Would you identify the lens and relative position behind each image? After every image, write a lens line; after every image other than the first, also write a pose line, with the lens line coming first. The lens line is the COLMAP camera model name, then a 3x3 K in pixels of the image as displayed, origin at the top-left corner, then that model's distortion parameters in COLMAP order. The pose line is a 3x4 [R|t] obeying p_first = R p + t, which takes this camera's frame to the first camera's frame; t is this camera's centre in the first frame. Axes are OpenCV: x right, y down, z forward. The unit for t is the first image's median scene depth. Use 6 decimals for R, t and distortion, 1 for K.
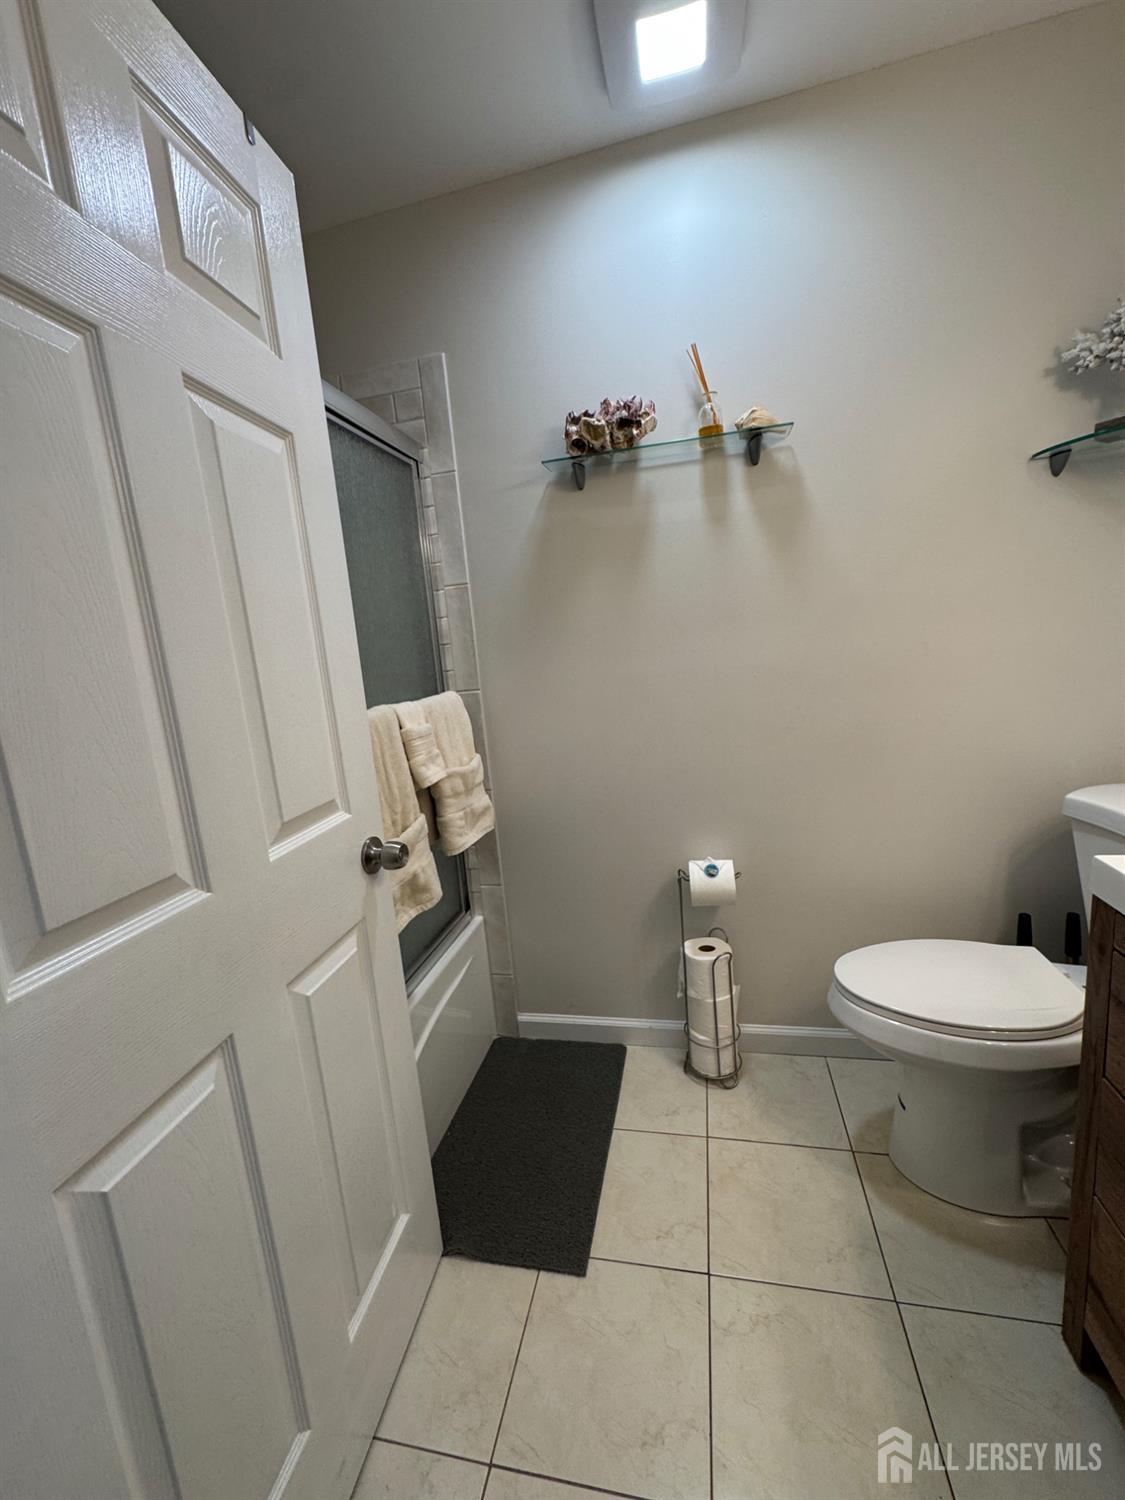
lens RADIAL K [[599.0, 0, 560.5], [0, 599.0, 747.5], [0, 0, 1]] dist [0.000160, -0.000362]
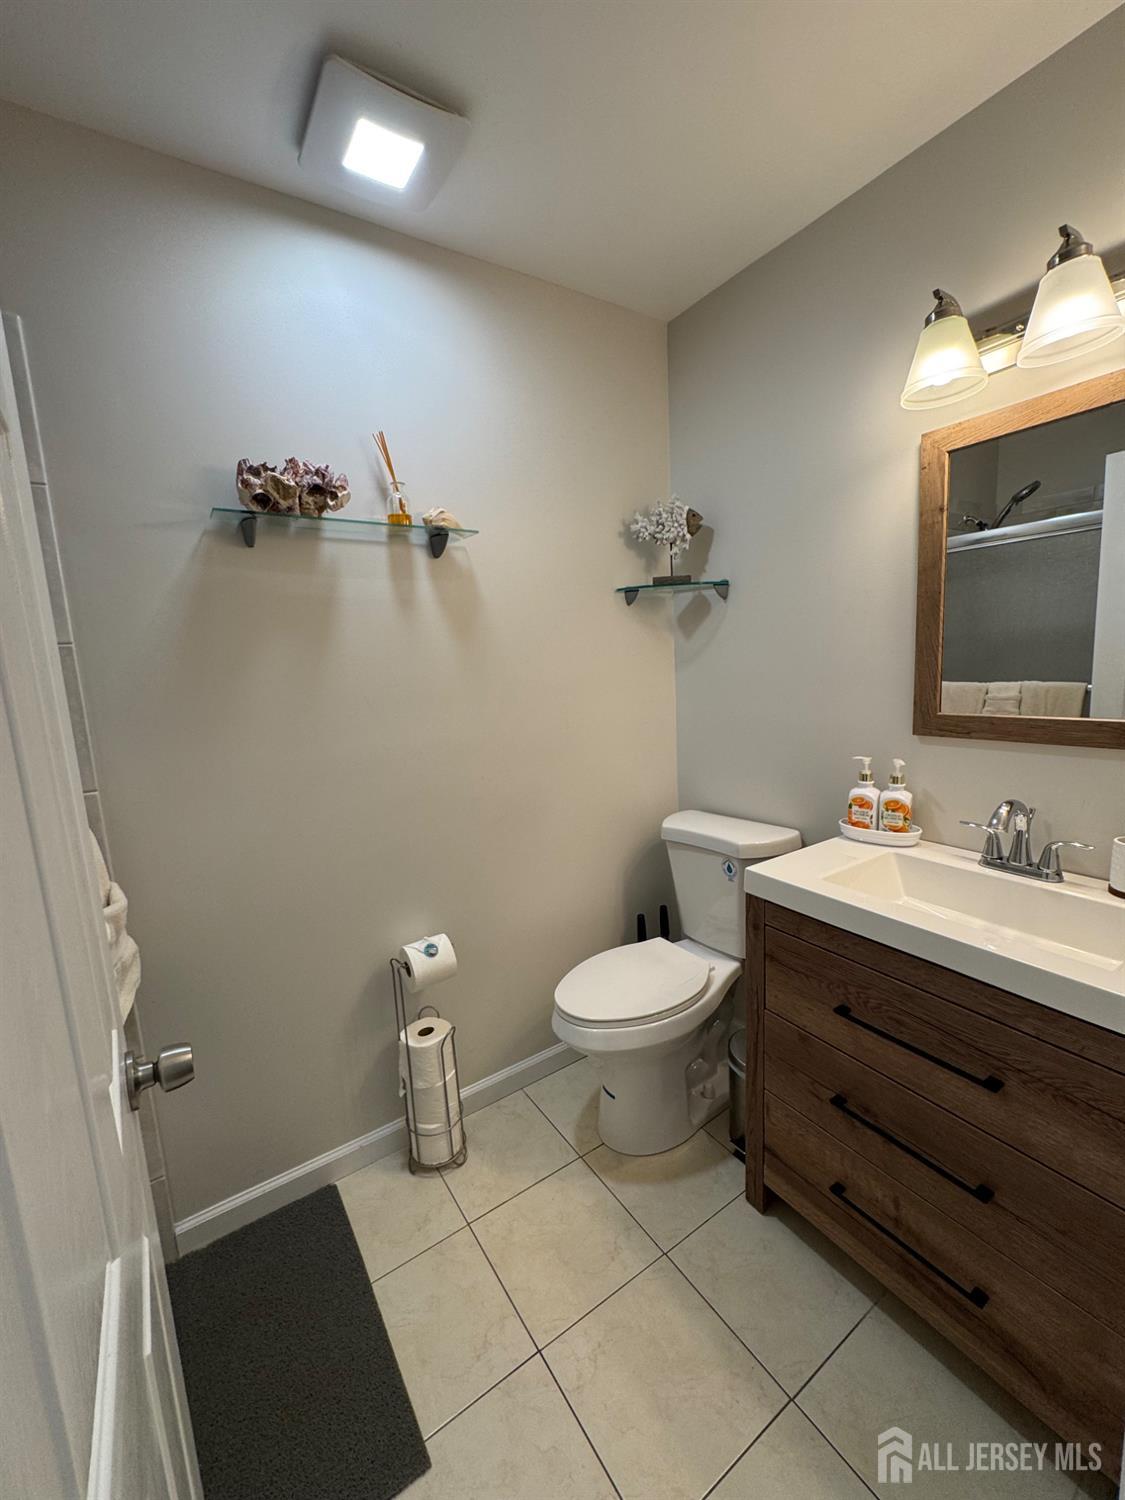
lens RADIAL K [[599.0, 0, 563.1], [0, 599.0, 750.4], [0, 0, 1]] dist [0.000160, -0.000362]
pose [[0.695852, -0.056553, 0.715956, -0.307112], [0.111954, 0.993250, -0.030355, -0.073070], [-0.709406, 0.101277, 0.697486, 0.128454]]
